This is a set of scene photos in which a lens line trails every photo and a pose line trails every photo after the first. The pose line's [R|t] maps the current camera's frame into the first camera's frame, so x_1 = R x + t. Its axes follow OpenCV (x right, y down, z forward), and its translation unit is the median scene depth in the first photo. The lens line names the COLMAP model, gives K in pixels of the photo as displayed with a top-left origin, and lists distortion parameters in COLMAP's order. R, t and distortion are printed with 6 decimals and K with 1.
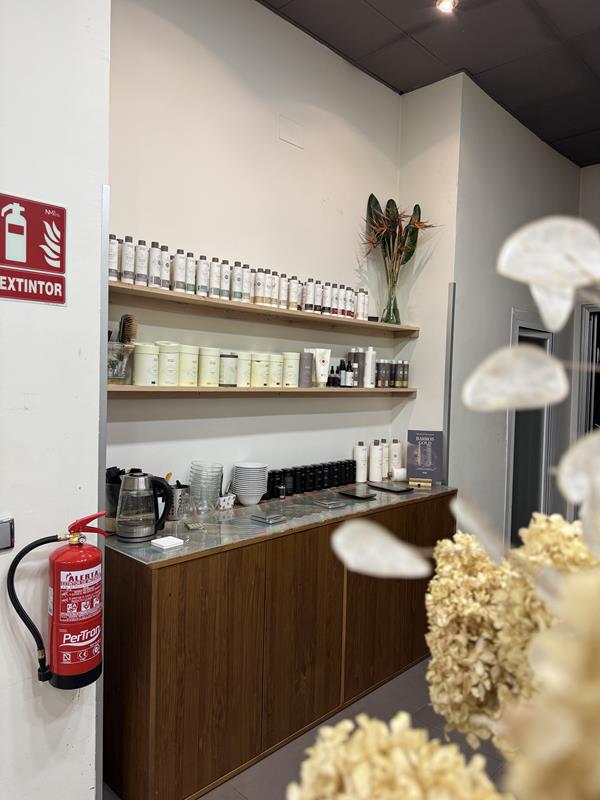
lens RADIAL K [[568.5, 0, 299.2], [0, 568.5, 394.0], [0, 0, 1]] dist [0.002996, -0.033443]
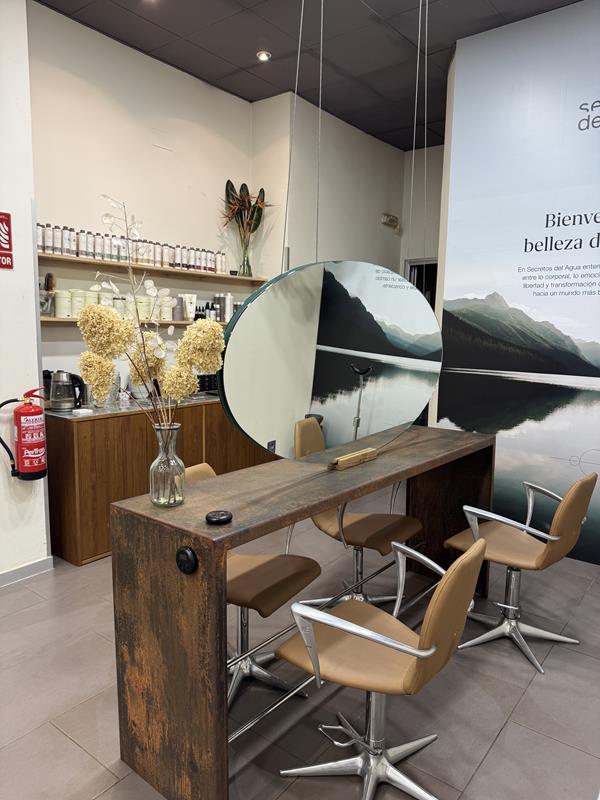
lens RADIAL K [[568.5, 0, 298.3], [0, 568.5, 402.6], [0, 0, 1]] dist [0.002996, -0.033443]
pose [[0.993521, -0.026215, 0.110580, 0.186405], [0.014365, 0.994195, 0.106634, 0.056933], [-0.112733, -0.104355, 0.988130, -0.627779]]
